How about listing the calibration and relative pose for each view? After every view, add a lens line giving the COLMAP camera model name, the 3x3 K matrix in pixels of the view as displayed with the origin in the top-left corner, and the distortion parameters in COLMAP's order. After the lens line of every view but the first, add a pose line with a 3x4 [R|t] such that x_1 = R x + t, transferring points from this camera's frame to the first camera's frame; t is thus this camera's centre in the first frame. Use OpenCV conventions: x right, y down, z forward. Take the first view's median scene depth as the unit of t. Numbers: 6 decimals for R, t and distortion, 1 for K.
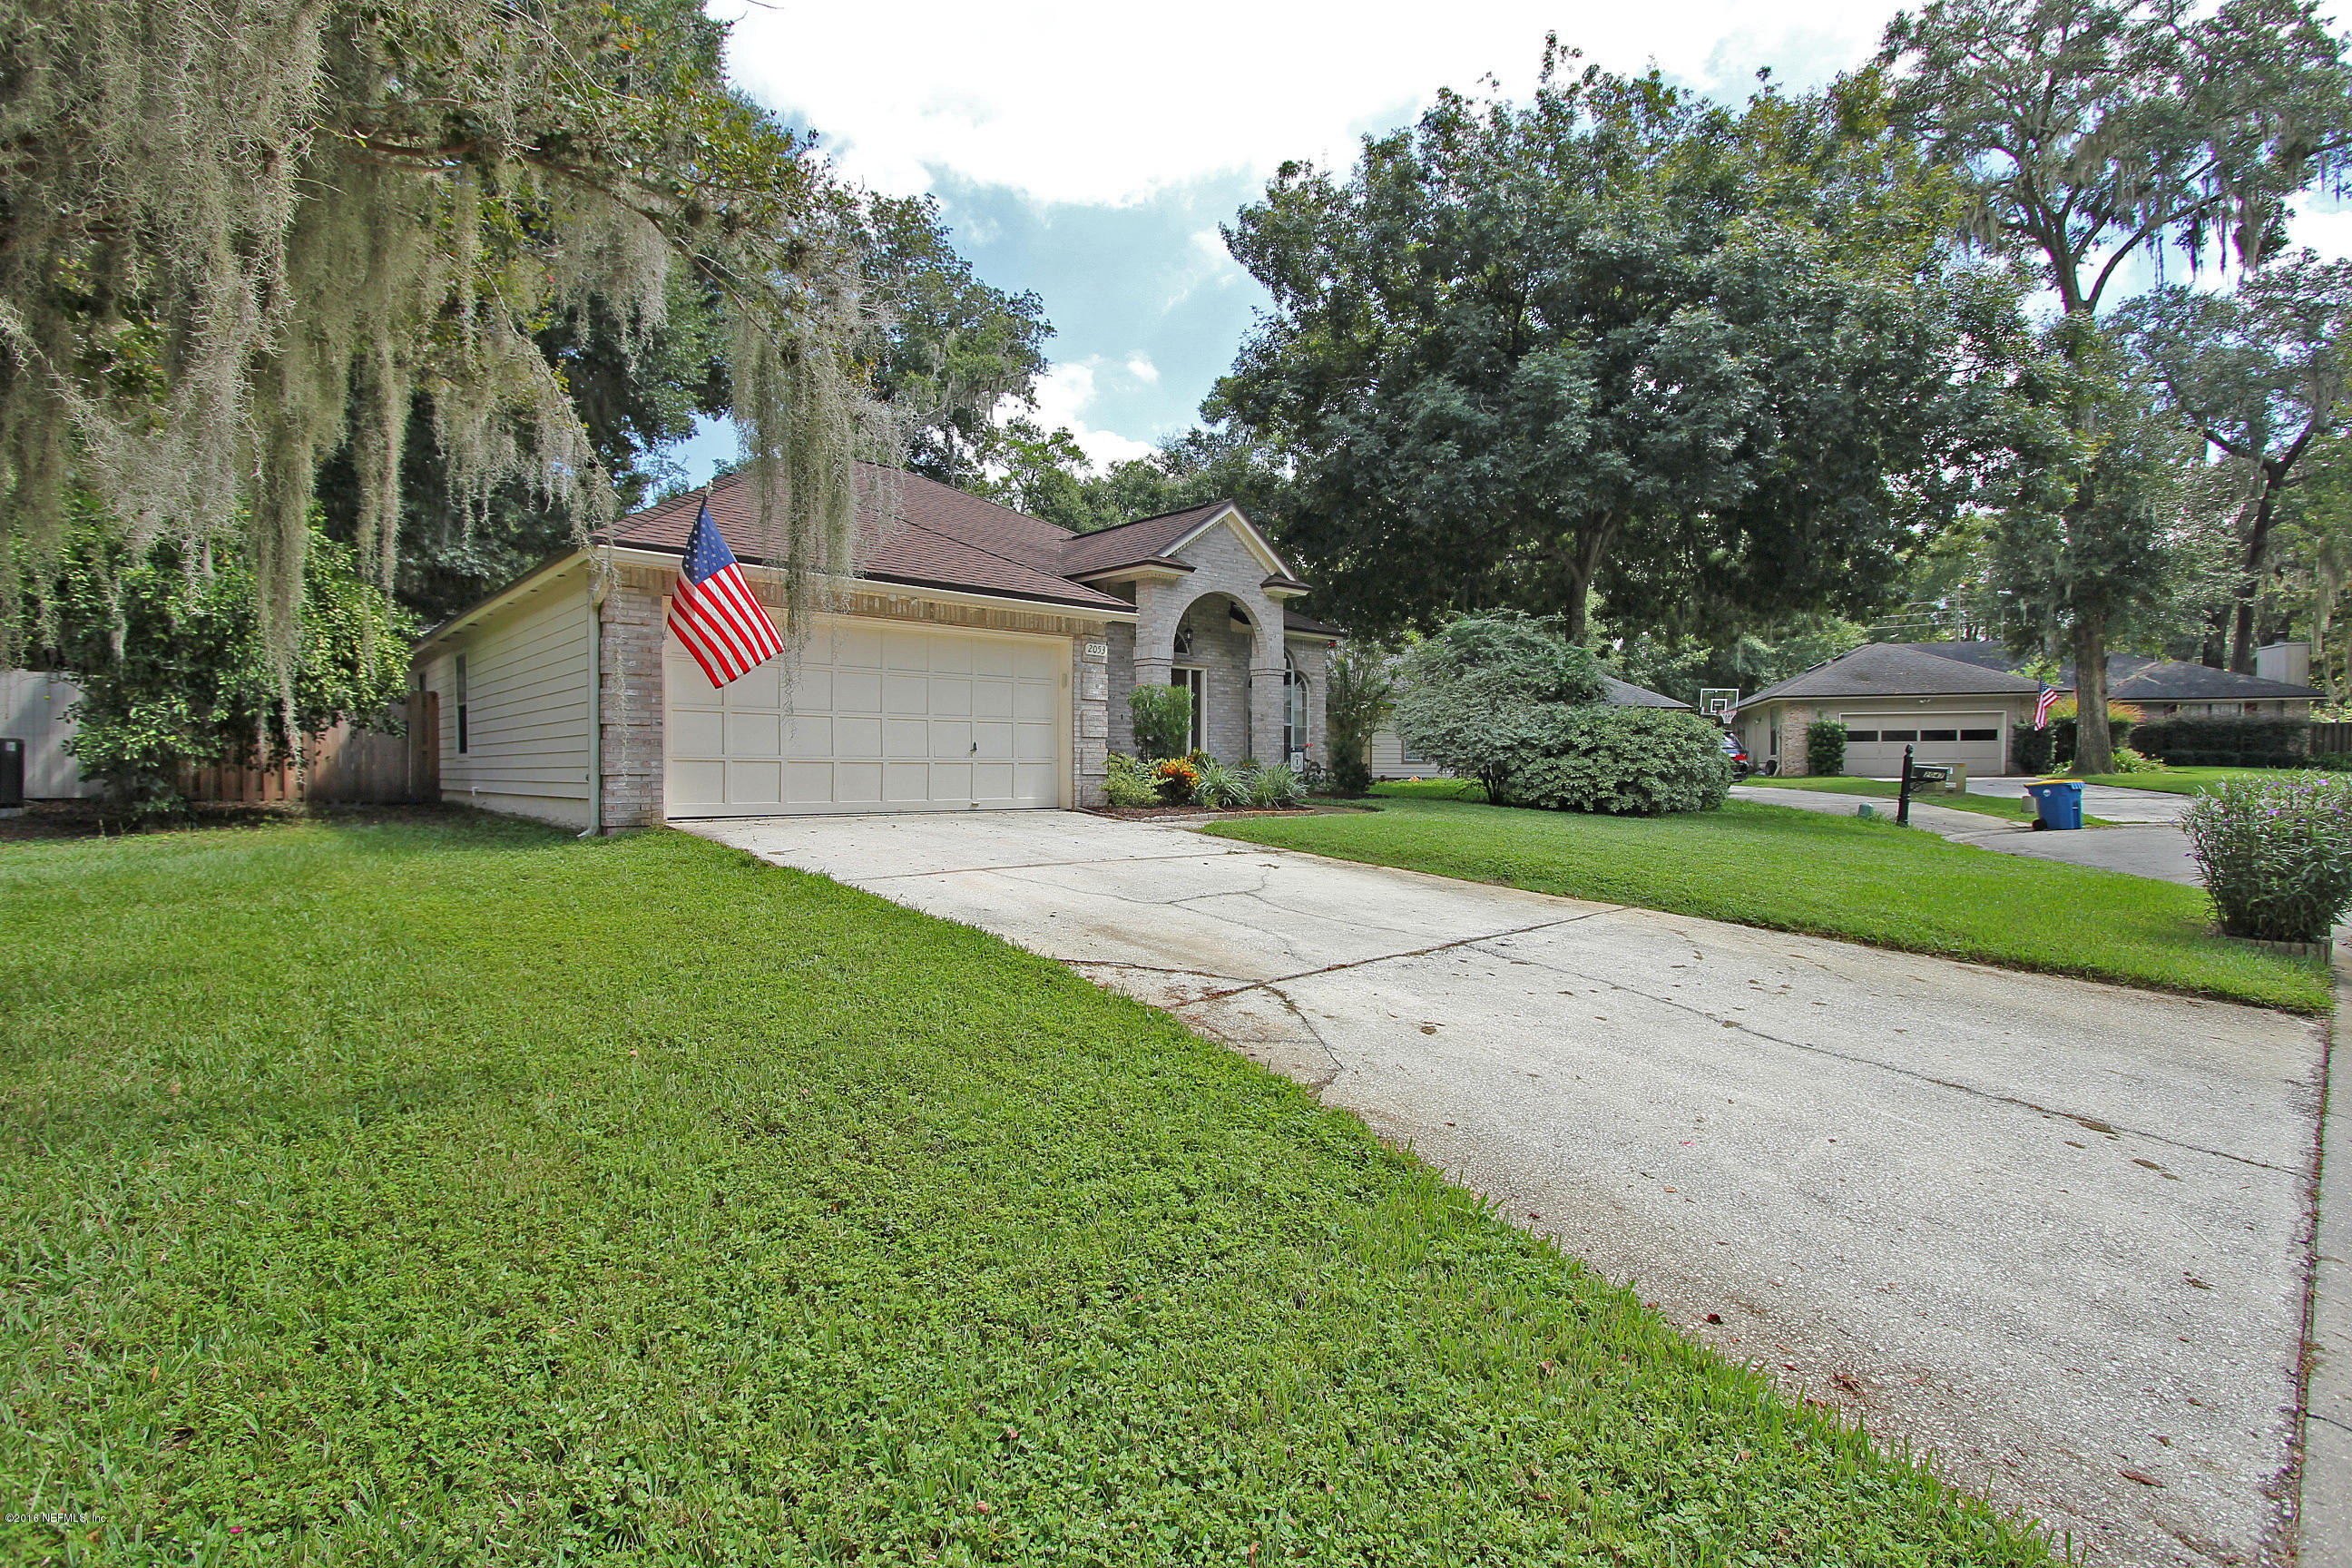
lens RADIAL K [[1076.7, 0, 1178.4], [0, 1076.7, 781.3], [0, 0, 1]] dist [-0.019161, 0.001261]
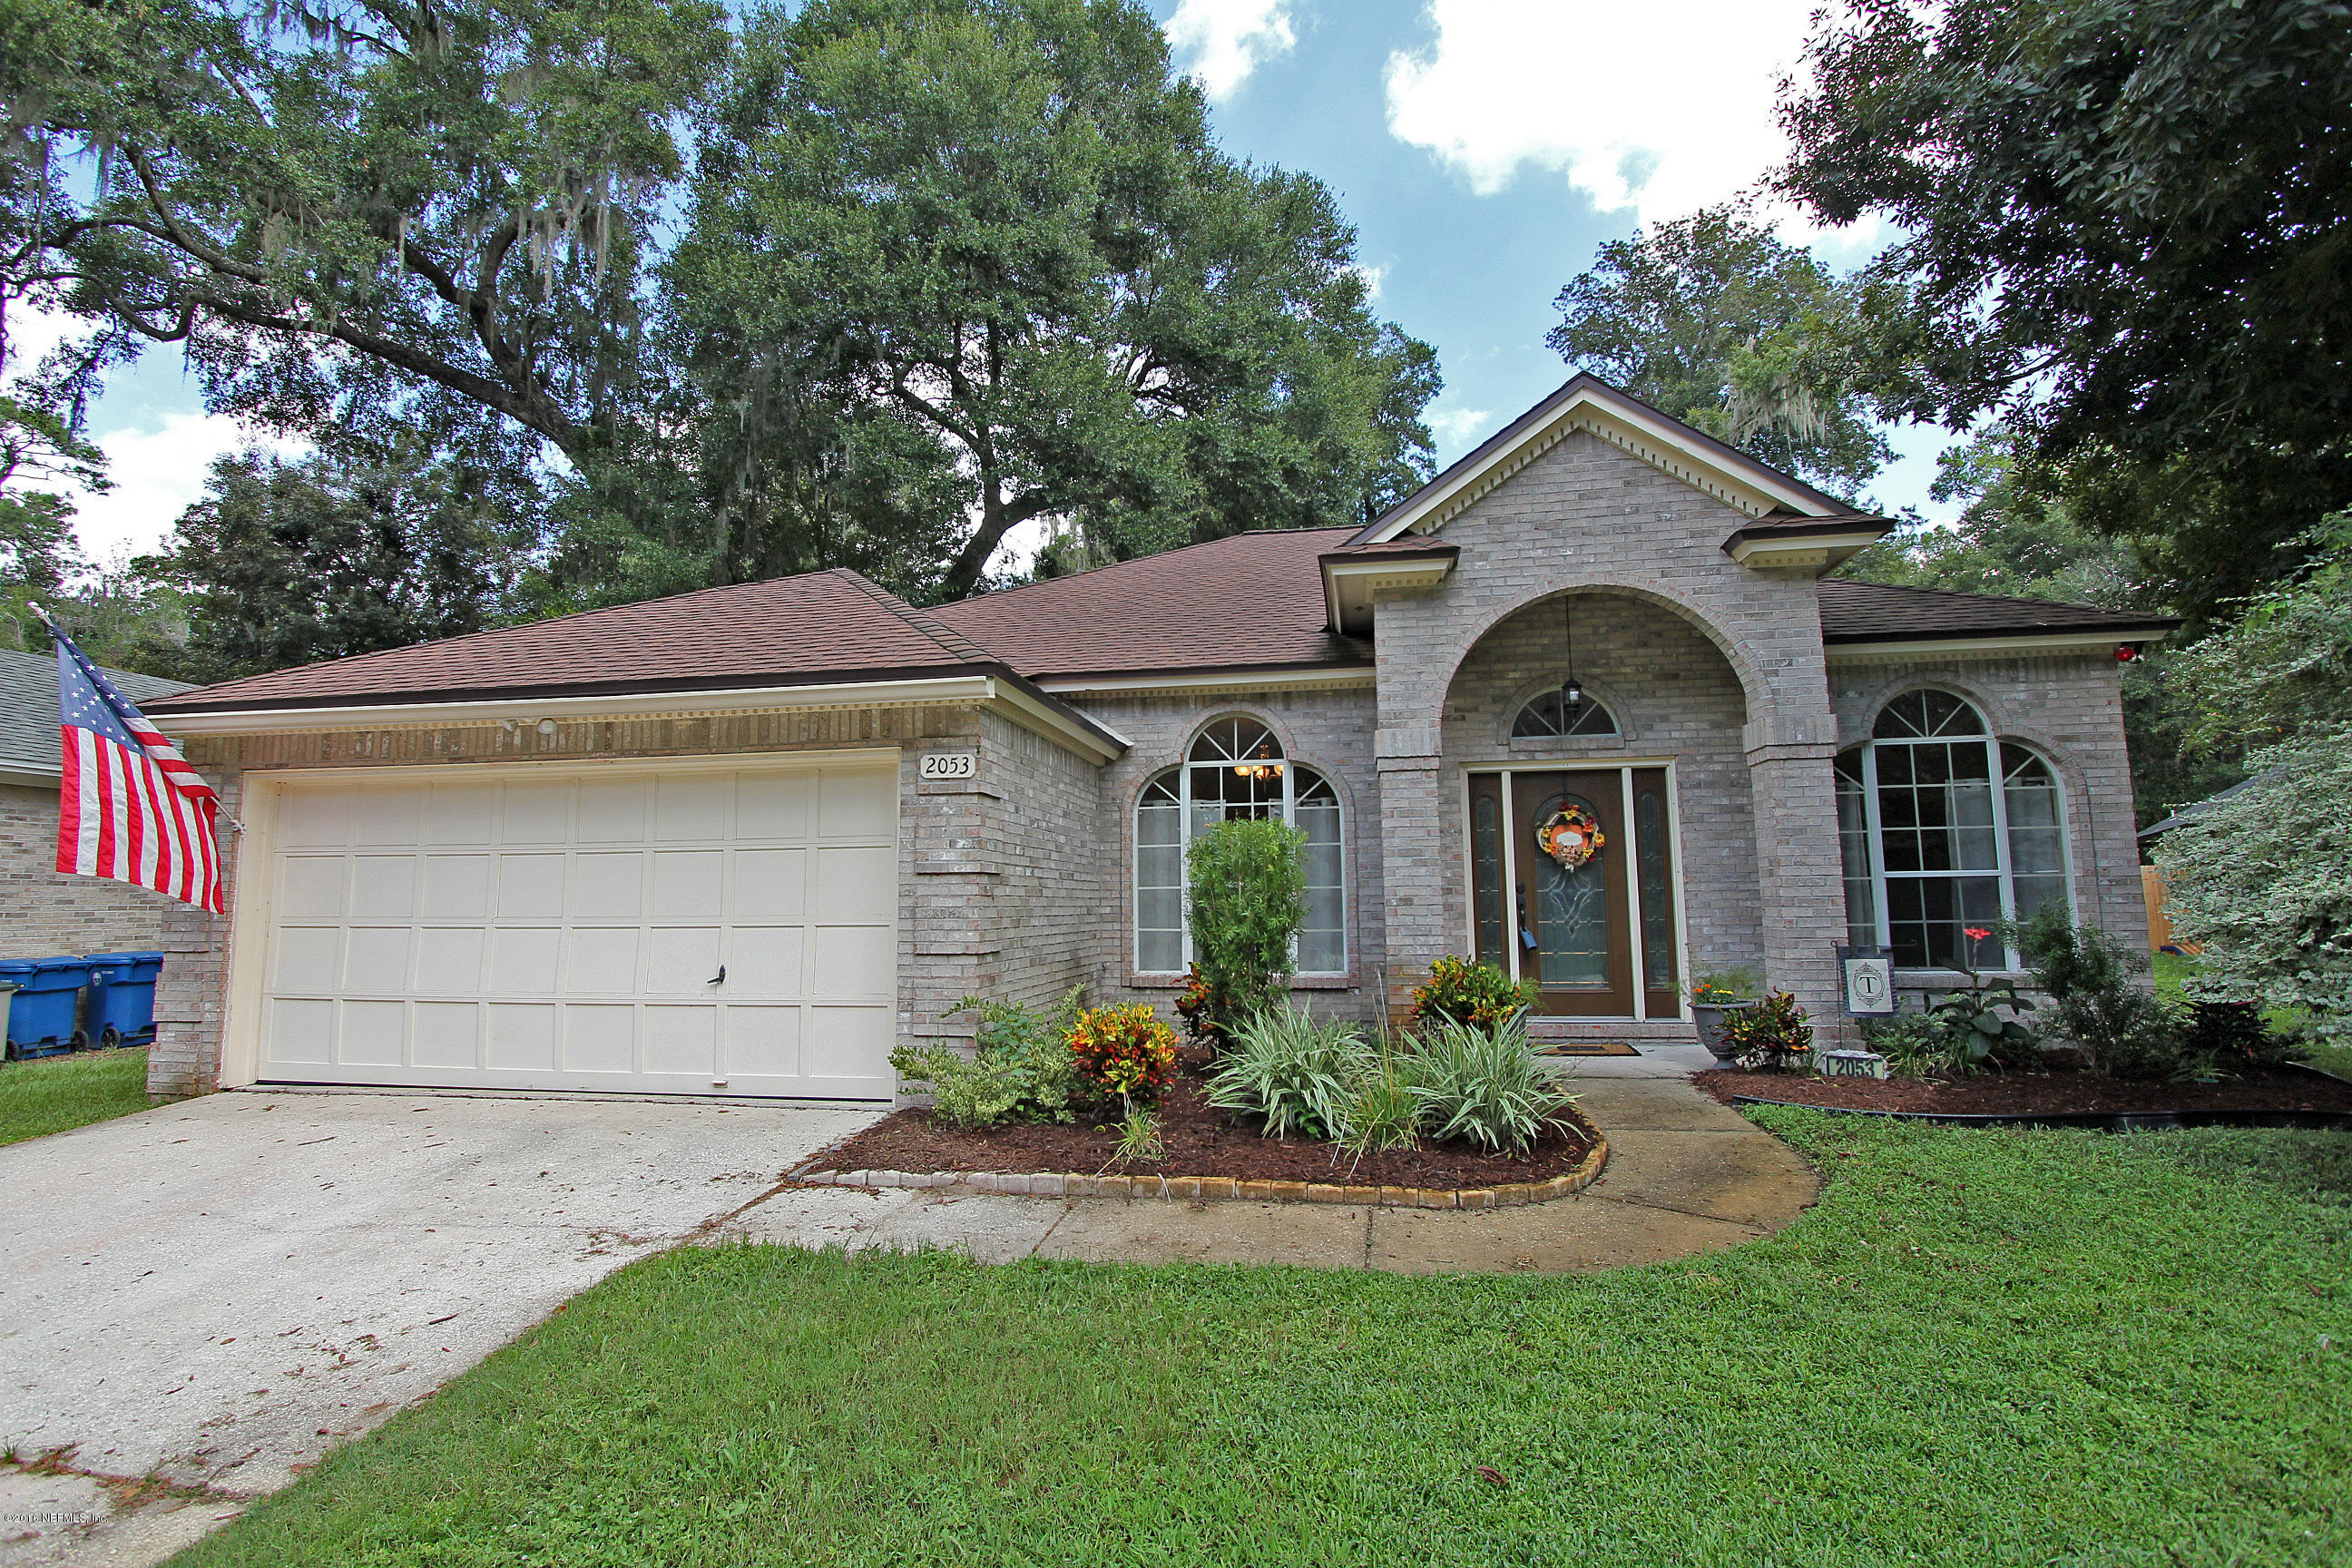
lens RADIAL K [[1076.7, 0, 1172.8], [0, 1076.7, 782.1], [0, 0, 1]] dist [-0.019161, 0.001261]
pose [[0.615135, -0.093252, -0.782887, 0.356121], [0.001404, 0.993109, -0.117189, -0.060671], [0.788420, 0.070988, 0.611027, 0.799682]]
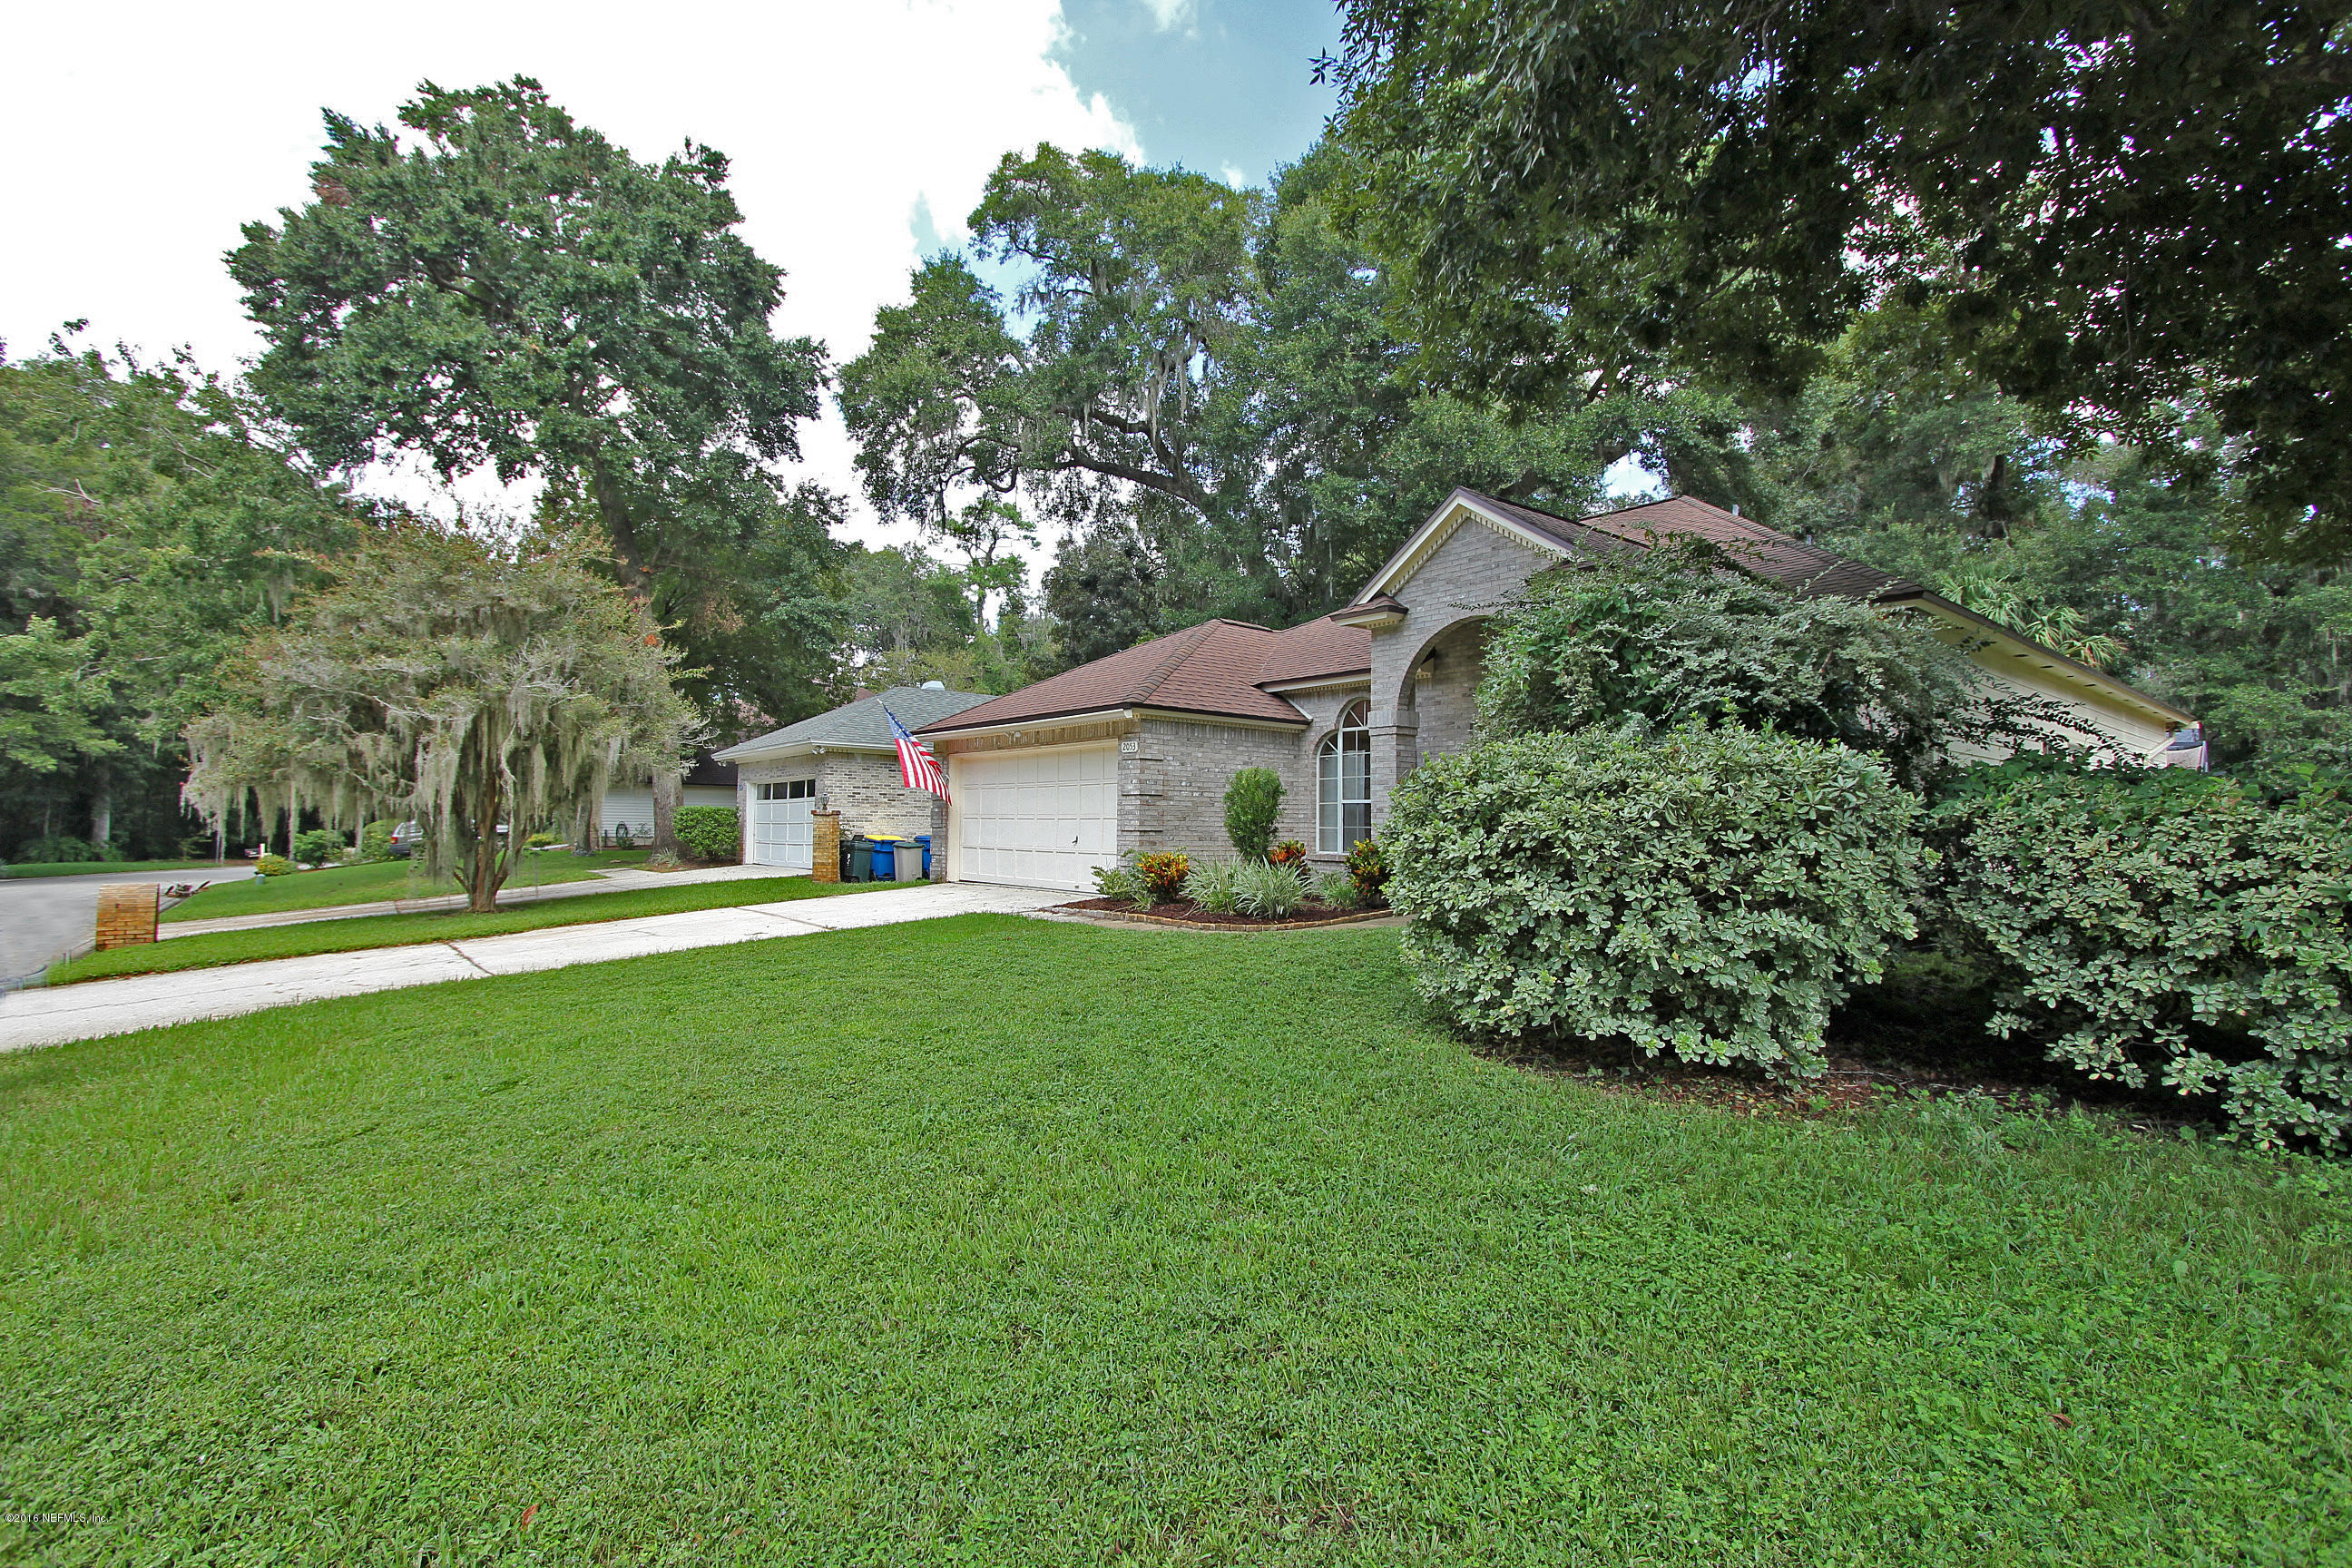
lens RADIAL K [[1076.7, 0, 1178.1], [0, 1076.7, 788.1], [0, 0, 1]] dist [-0.019161, 0.001261]
pose [[-0.048274, -0.033650, -0.998267, 0.979041], [-0.020043, 0.999264, -0.032714, -0.049277], [0.998633, 0.018429, -0.048913, 1.111474]]
